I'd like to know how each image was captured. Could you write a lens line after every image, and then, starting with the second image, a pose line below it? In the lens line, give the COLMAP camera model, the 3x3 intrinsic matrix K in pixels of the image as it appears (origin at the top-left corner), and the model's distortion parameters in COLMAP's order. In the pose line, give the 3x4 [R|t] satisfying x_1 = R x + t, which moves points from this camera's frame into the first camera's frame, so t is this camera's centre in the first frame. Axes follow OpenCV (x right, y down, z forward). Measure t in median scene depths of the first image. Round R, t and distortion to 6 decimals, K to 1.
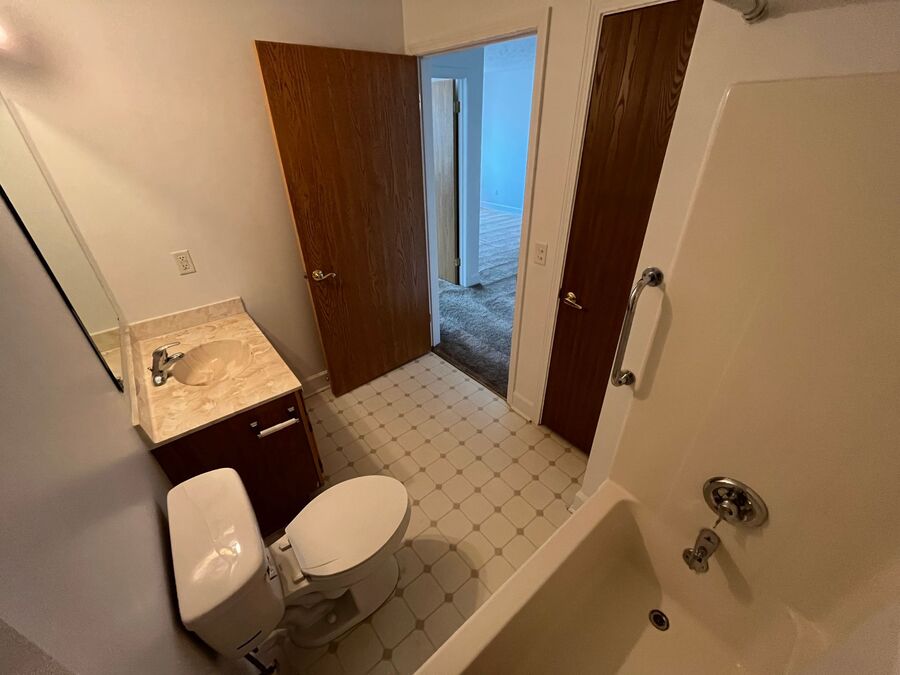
lens RADIAL K [[368.1, 0, 451.4], [0, 368.1, 336.6], [0, 0, 1]] dist [0.002111, -0.000881]
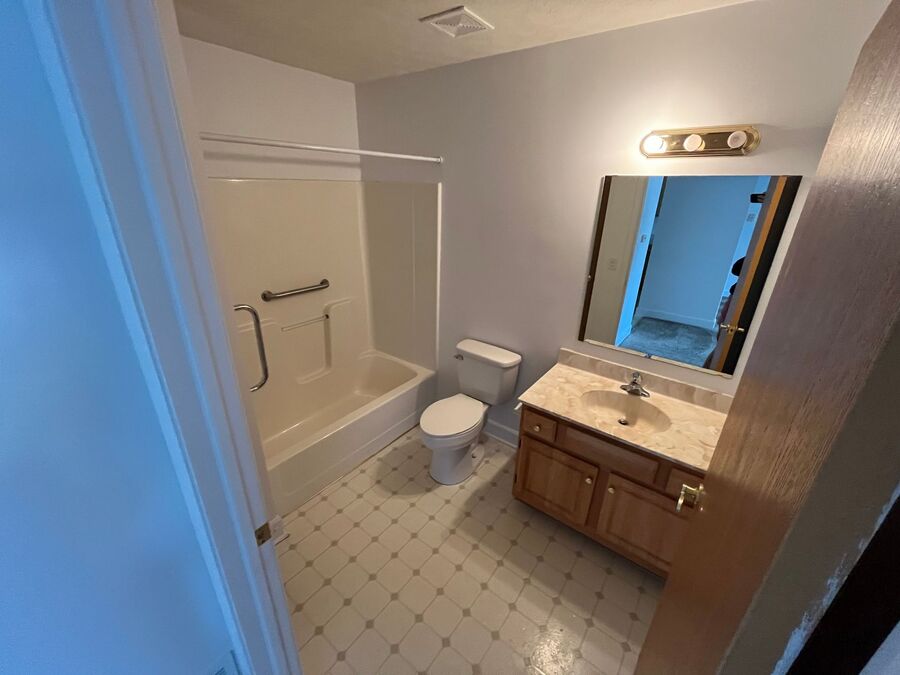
lens RADIAL K [[368.1, 0, 449.7], [0, 368.1, 336.4], [0, 0, 1]] dist [0.002111, -0.000881]
pose [[-0.975077, 0.078629, -0.207467, 0.044024], [-0.117927, 0.608393, 0.784826, -0.854760], [0.187931, 0.789731, -0.583957, 1.398282]]
